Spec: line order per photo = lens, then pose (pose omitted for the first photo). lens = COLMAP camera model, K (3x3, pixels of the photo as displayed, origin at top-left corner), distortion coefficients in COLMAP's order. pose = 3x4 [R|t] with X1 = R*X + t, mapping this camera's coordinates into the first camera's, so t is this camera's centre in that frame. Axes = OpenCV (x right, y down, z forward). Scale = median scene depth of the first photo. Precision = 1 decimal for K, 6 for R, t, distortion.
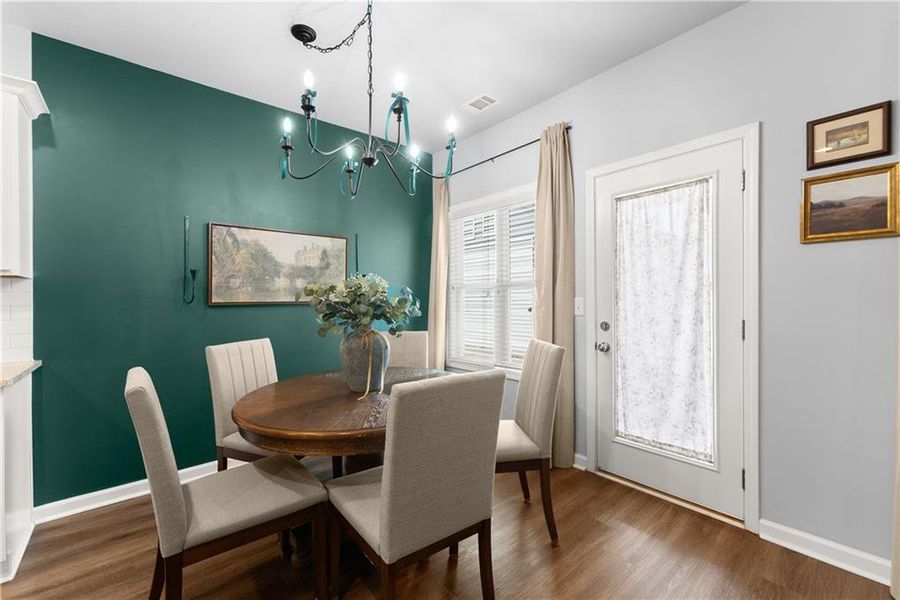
lens RADIAL K [[368.4, 0, 445.3], [0, 368.4, 298.9], [0, 0, 1]] dist [0.000097, 0.000014]
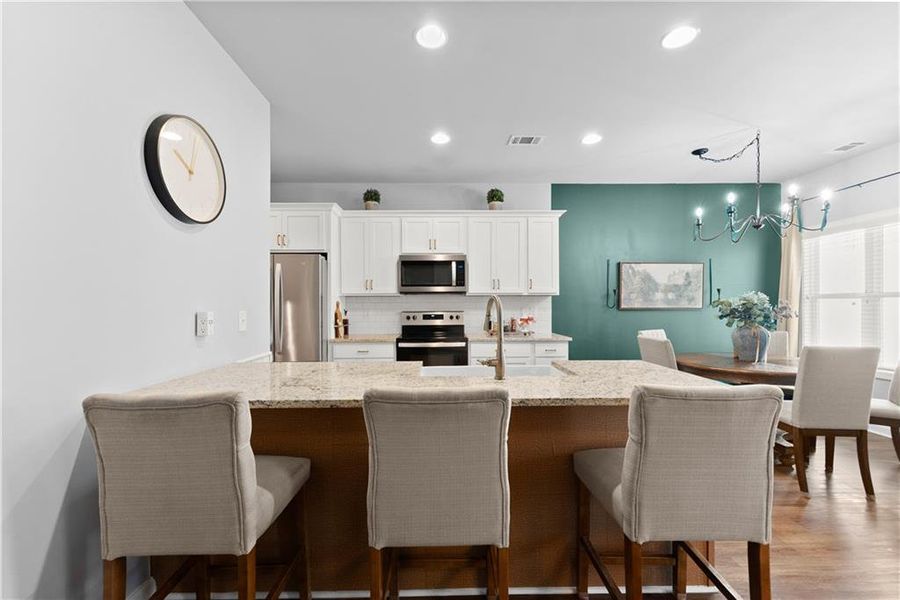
lens RADIAL K [[364.9, 0, 451.2], [0, 364.9, 301.9], [0, 0, 1]] dist [0.000386, 0.000012]
pose [[0.768598, 0.002054, -0.639729, -0.188883], [-0.008886, 0.999933, -0.007466, 0.002263], [0.639670, 0.011423, 0.768564, -1.056631]]
